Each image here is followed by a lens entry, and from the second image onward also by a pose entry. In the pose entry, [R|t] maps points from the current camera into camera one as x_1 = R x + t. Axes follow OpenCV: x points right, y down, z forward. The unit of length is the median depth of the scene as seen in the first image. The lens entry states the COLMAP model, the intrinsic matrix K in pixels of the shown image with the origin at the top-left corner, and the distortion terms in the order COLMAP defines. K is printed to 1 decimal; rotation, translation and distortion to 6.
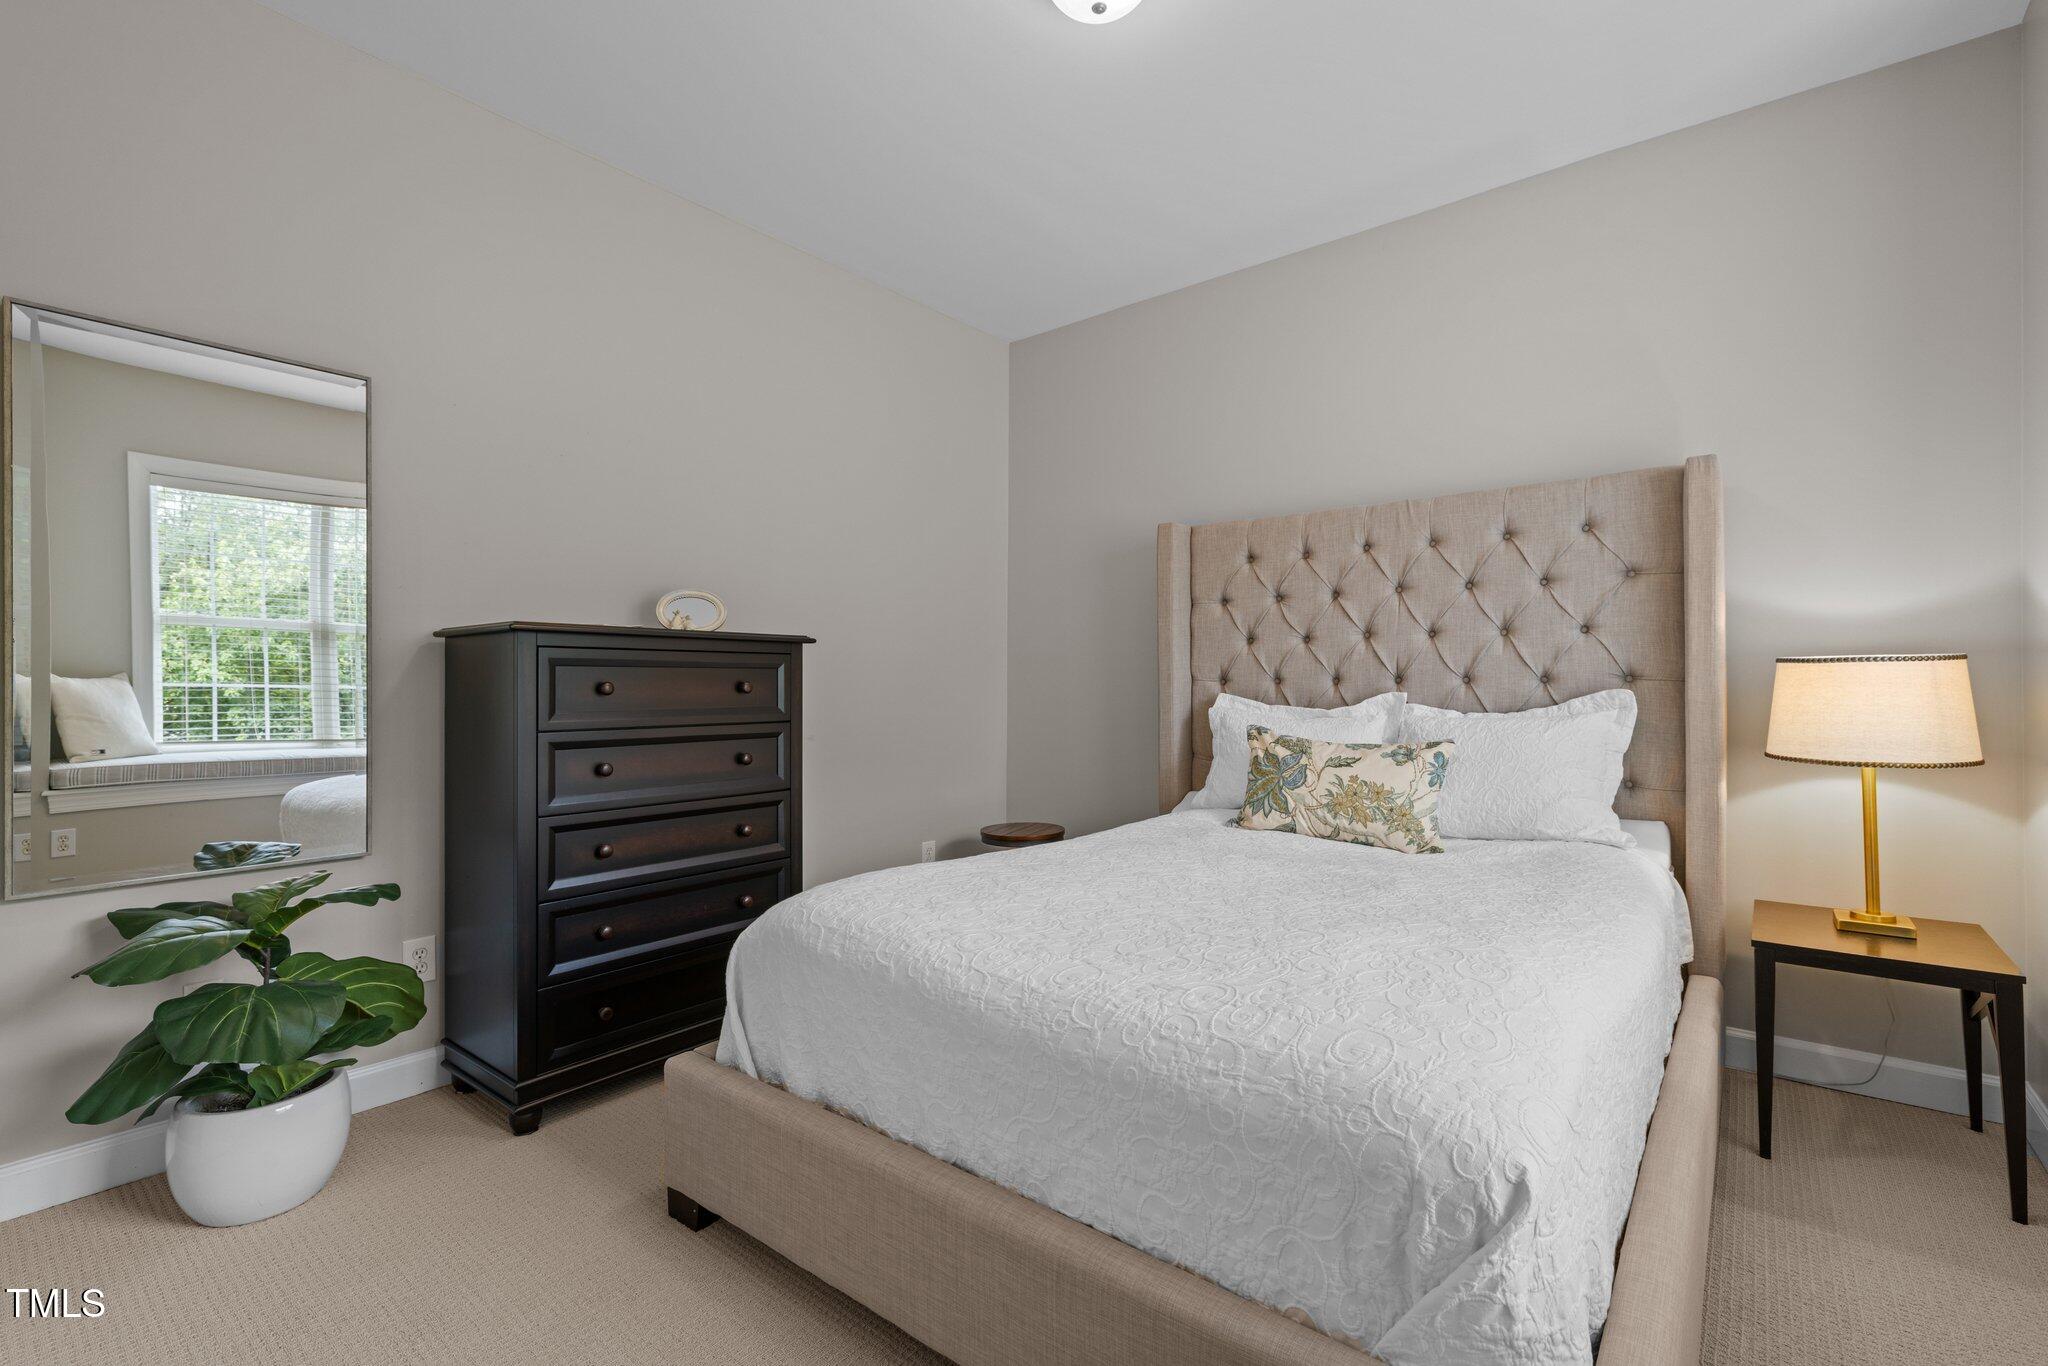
lens RADIAL K [[864.2, 0, 1024.0], [0, 864.2, 683.0], [0, 0, 1]] dist [0.001501, 0.000166]
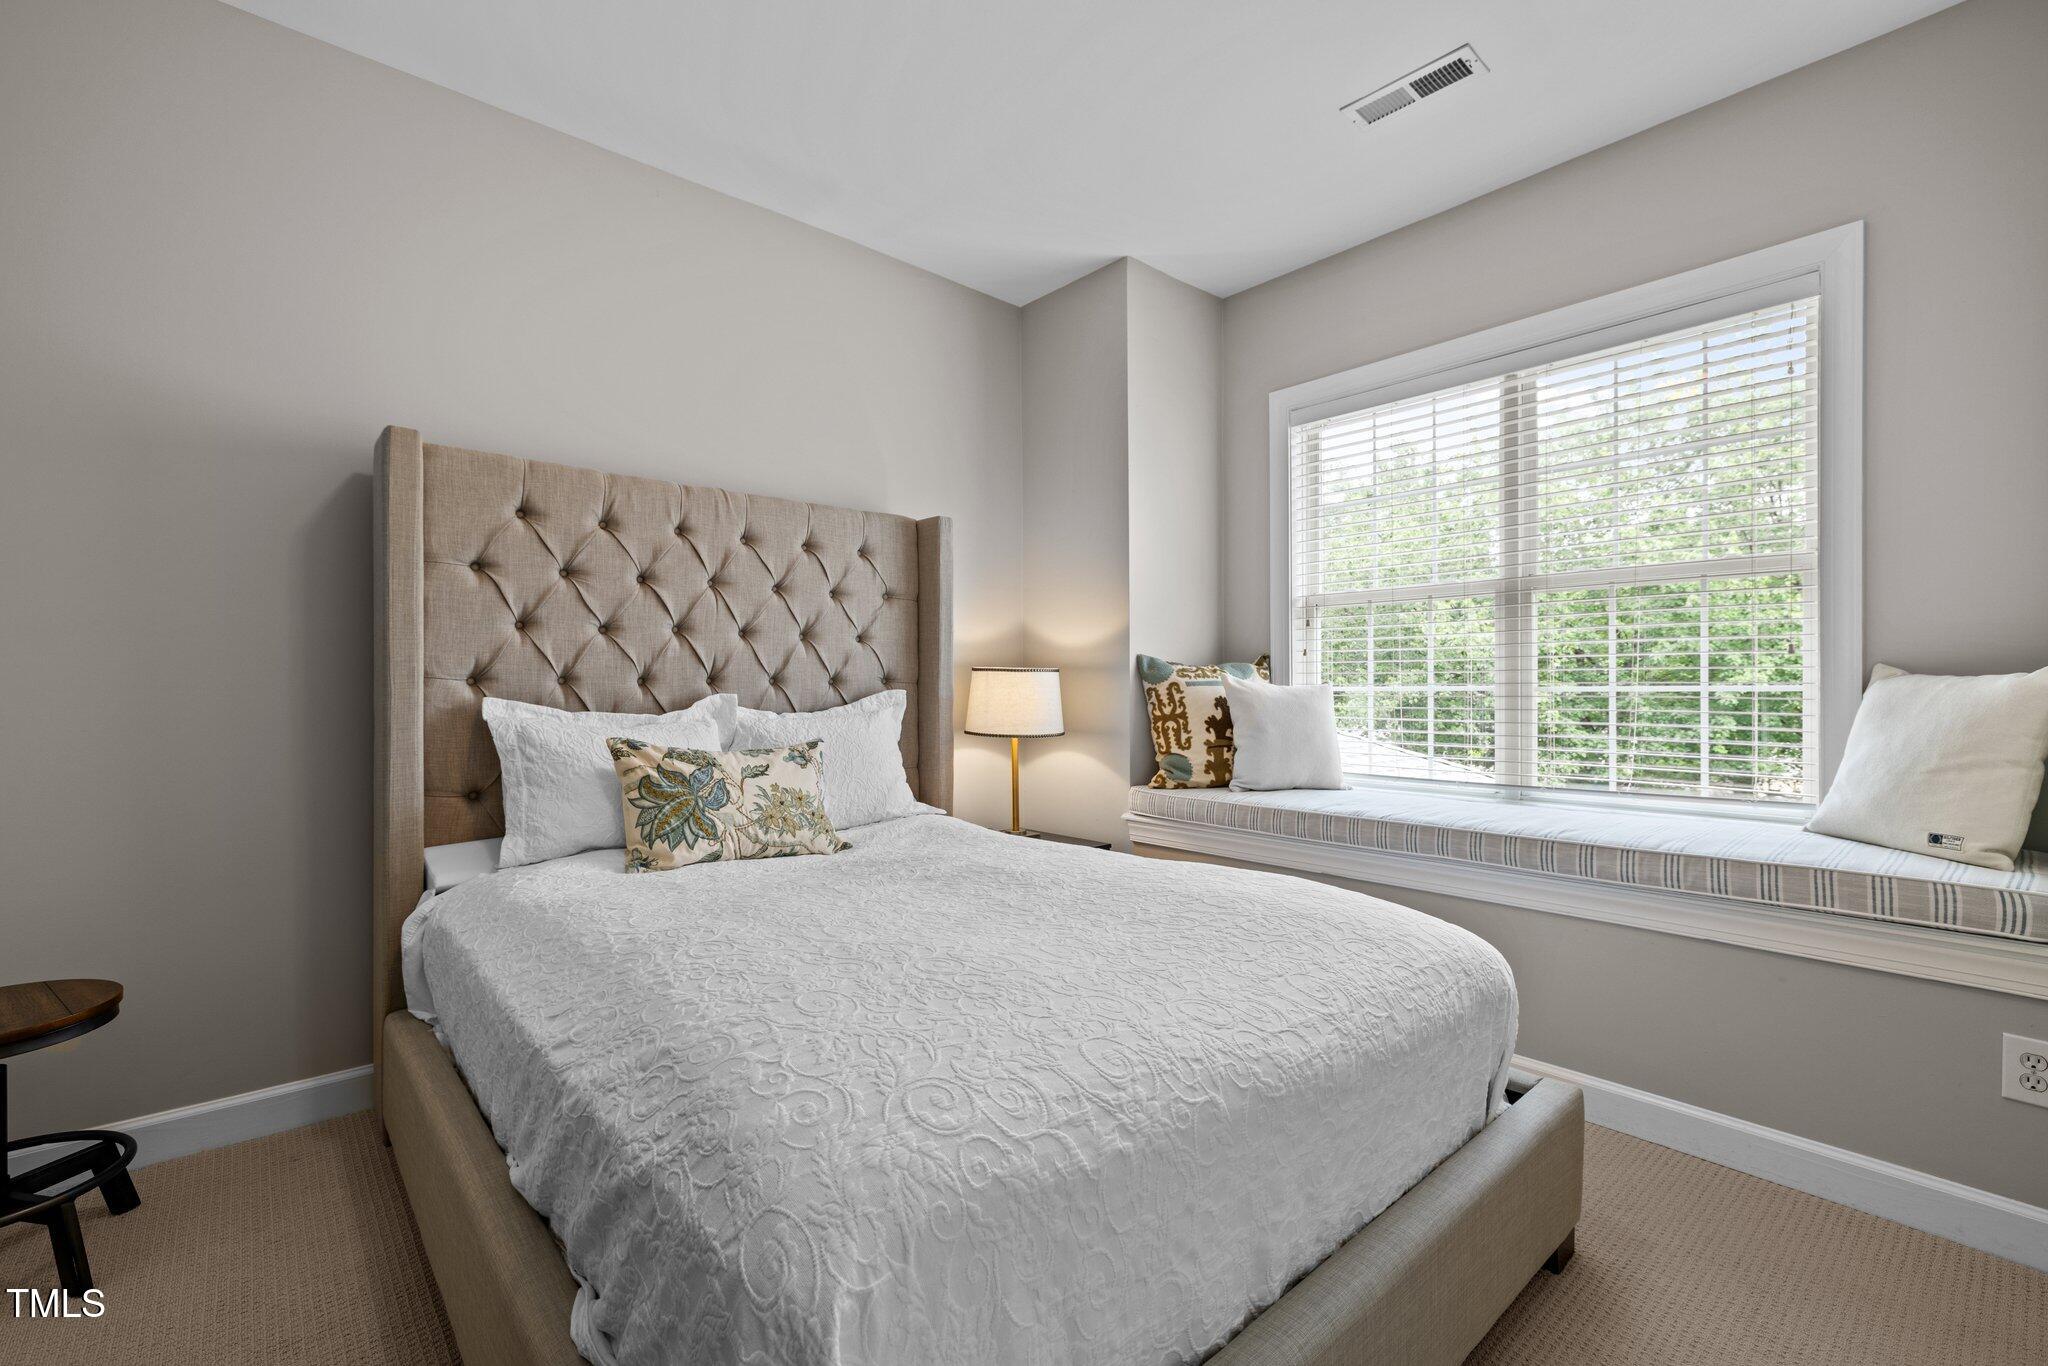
lens RADIAL K [[864.2, 0, 1024.0], [0, 864.2, 683.0], [0, 0, 1]] dist [0.001501, 0.000166]
pose [[0.197421, 0.005874, 0.980301, -0.472063], [-0.004146, 0.999978, -0.005158, 0.002948], [-0.980310, -0.003046, 0.197441, 0.559468]]
